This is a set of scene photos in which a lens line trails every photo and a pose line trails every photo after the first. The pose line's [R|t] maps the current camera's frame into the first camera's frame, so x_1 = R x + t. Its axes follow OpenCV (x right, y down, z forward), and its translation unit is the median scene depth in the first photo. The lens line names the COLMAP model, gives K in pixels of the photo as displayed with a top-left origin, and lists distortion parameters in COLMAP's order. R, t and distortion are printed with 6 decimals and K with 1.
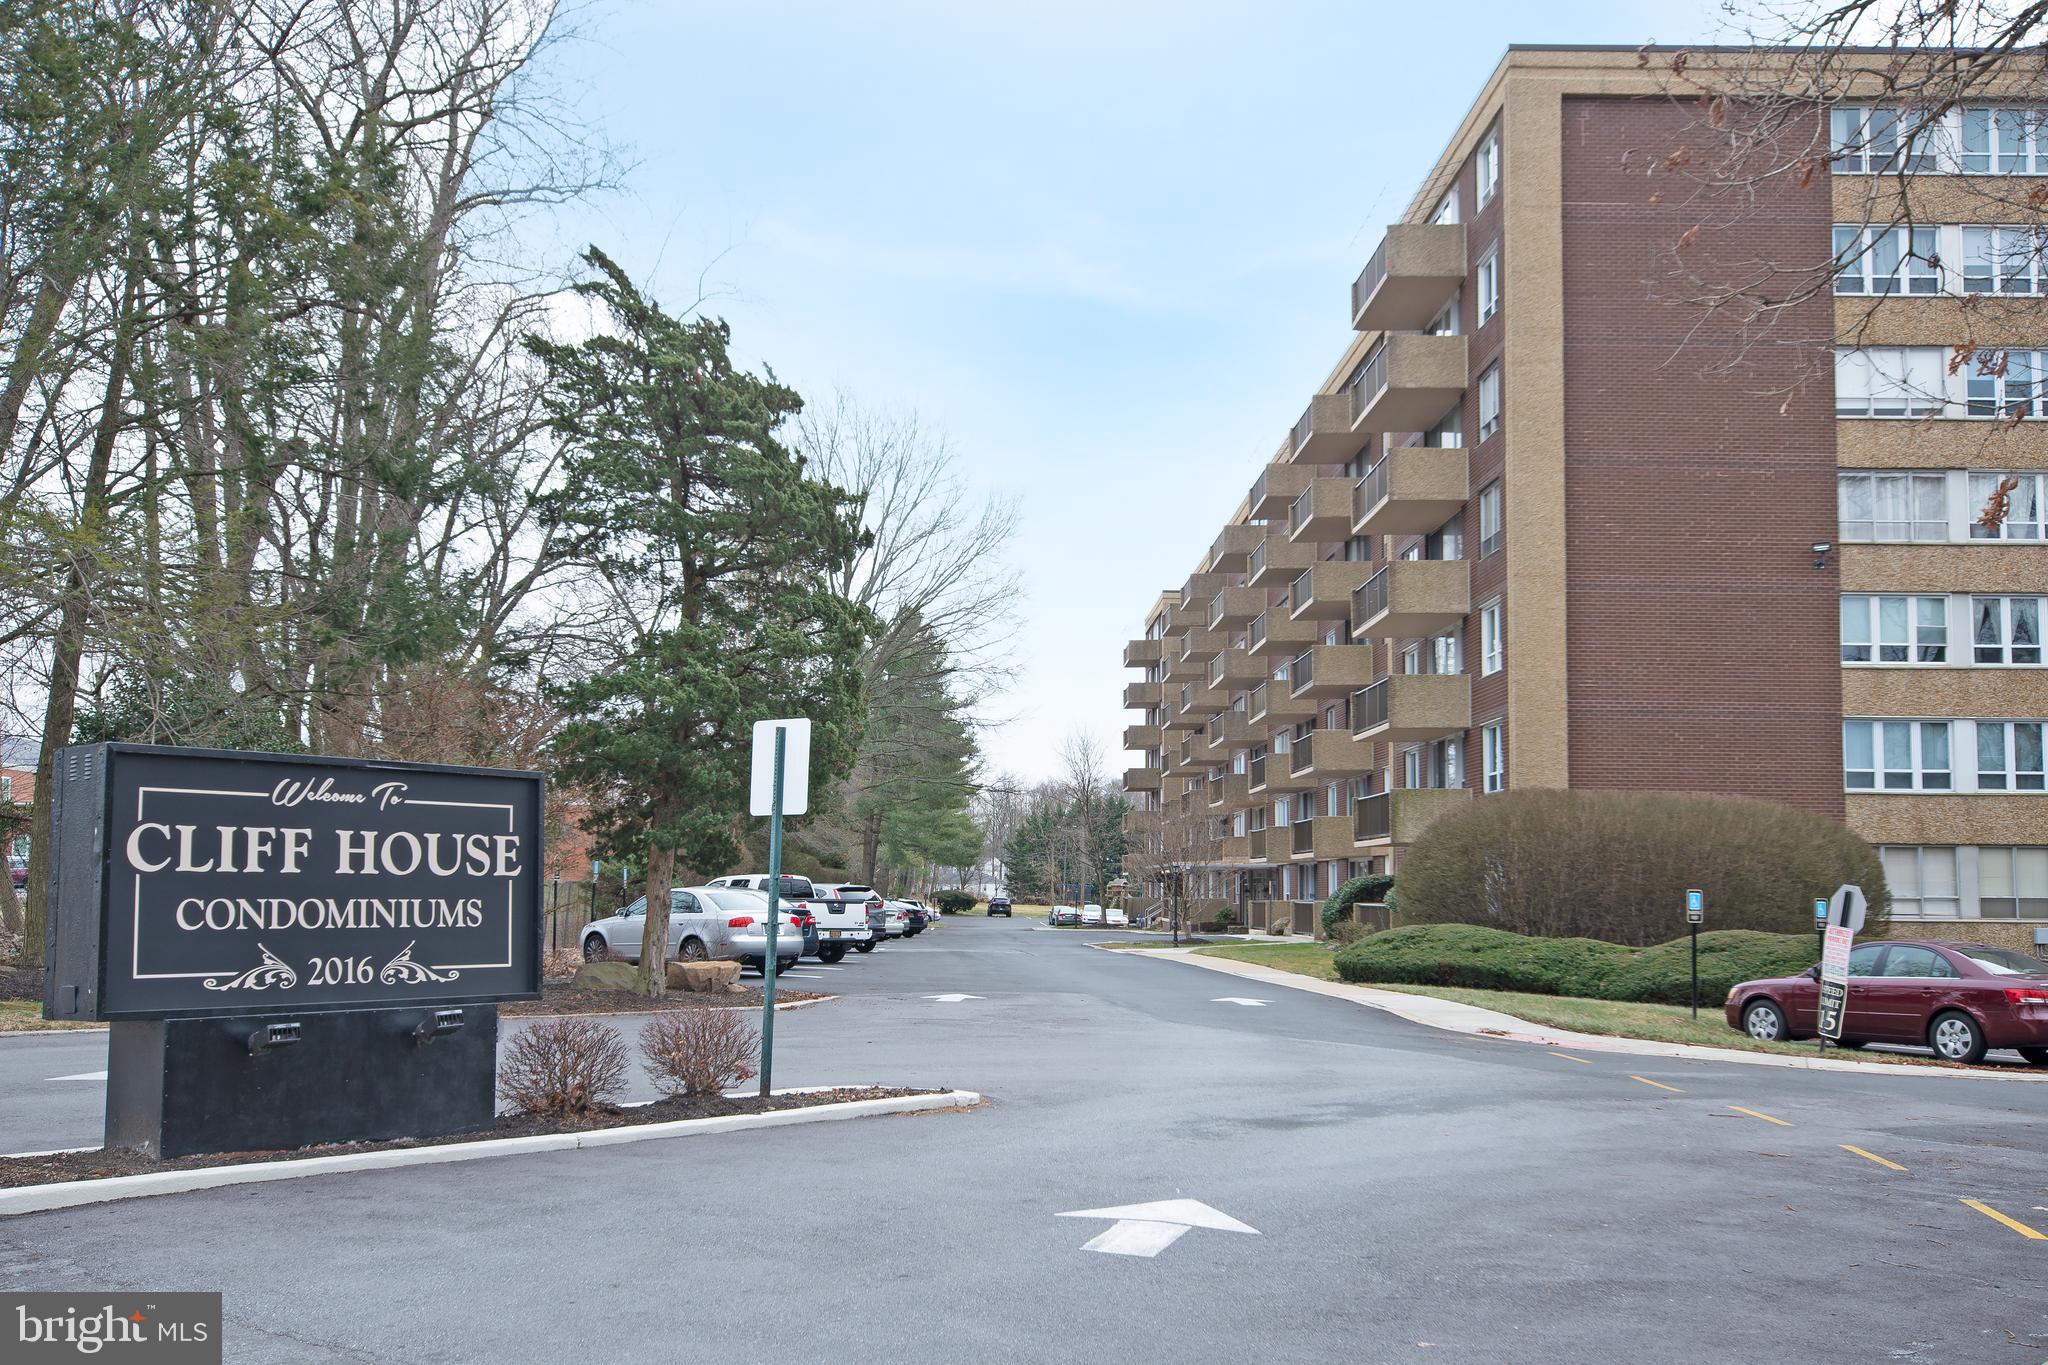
lens RADIAL K [[2403.4, 0, 1024.0], [0, 2403.4, 682.5], [0, 0, 1]] dist [-0.001259, 0.004402]
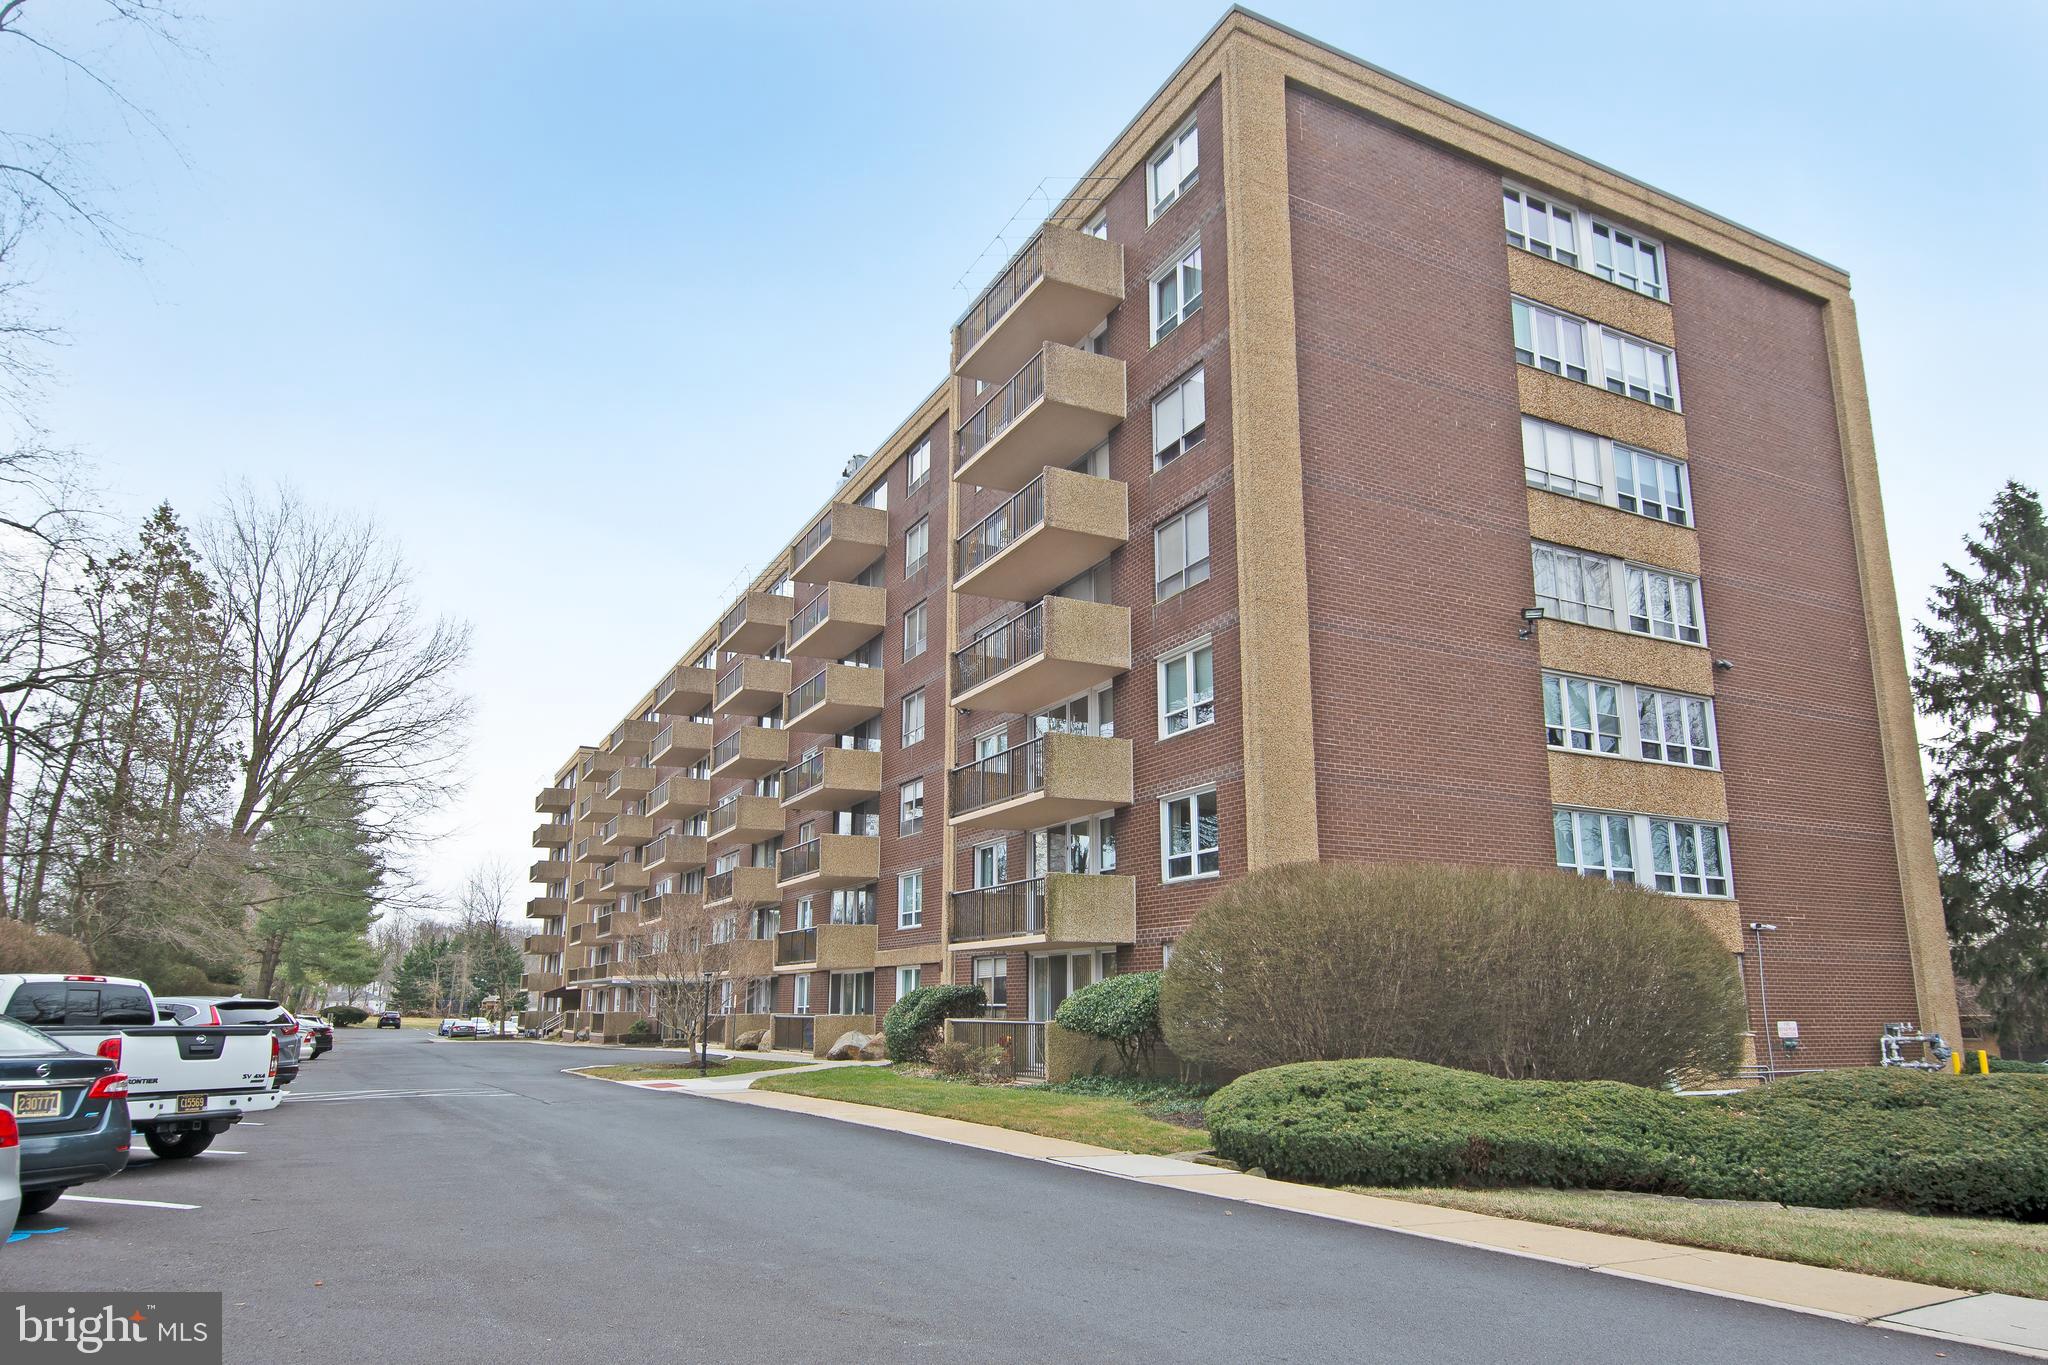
lens RADIAL K [[1284.3, 0, 1023.4], [0, 1284.3, 738.2], [0, 0, 1]] dist [0.009164, -0.001530]
pose [[0.894704, 0.086031, 0.438297, -0.043384], [-0.034170, 0.991583, -0.124879, 0.052183], [-0.445351, 0.096753, 0.890113, 0.607216]]
